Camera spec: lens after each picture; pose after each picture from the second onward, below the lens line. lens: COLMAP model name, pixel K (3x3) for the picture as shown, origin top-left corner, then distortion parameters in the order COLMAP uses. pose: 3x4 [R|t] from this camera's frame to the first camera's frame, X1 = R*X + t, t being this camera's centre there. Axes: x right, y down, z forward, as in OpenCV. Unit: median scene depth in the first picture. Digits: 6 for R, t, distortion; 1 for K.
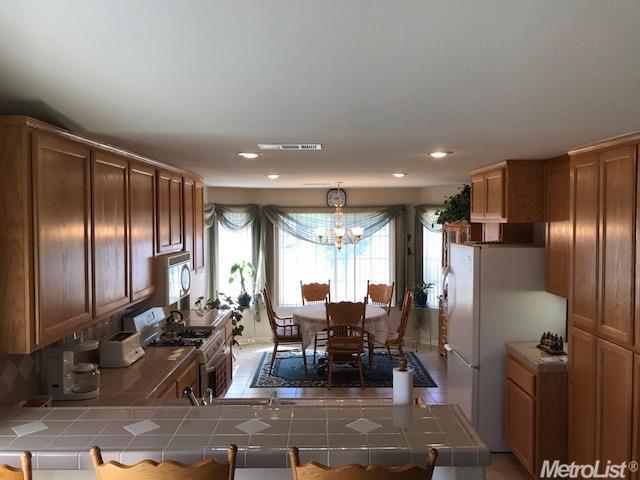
lens RADIAL K [[526.9, 0, 316.6], [0, 526.9, 239.3], [0, 0, 1]] dist [0.029910, -0.022360]
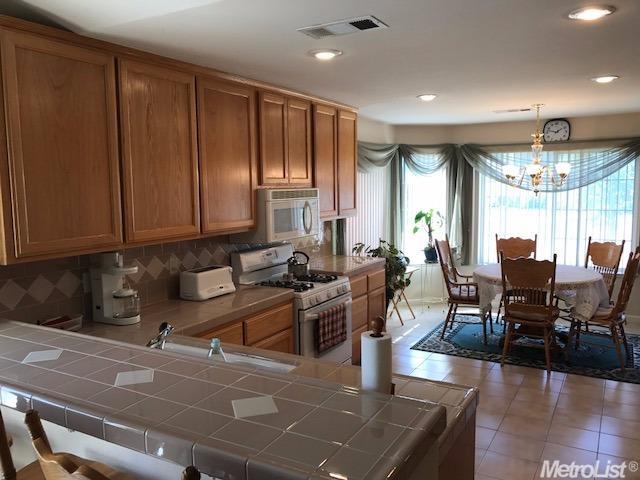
lens RADIAL K [[526.9, 0, 314.1], [0, 526.9, 245.0], [0, 0, 1]] dist [0.029910, -0.022360]
pose [[0.865592, 0.051364, -0.498109, 0.135846], [-0.010102, 0.996314, 0.085182, 0.028821], [0.500648, -0.068701, 0.862920, 0.142535]]
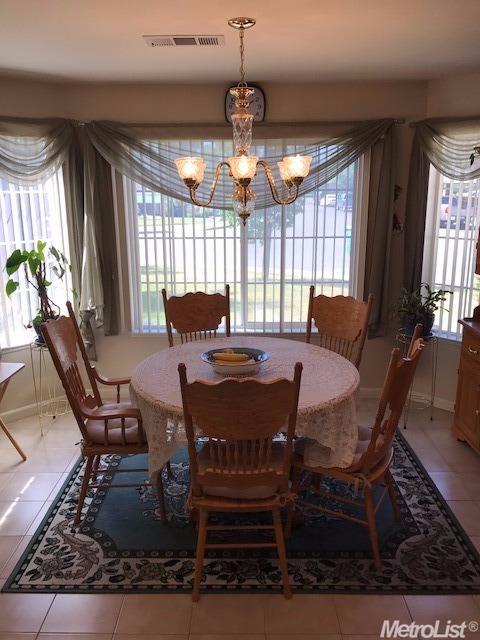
lens RADIAL K [[526.9, 0, 237.3], [0, 526.9, 306.0], [0, 0, 1]] dist [0.029910, -0.022360]
pose [[0.999976, -0.001208, -0.006804, 0.036527], [0.002448, 0.982696, 0.185211, 0.009583], [0.006463, -0.185223, 0.982675, 0.552323]]
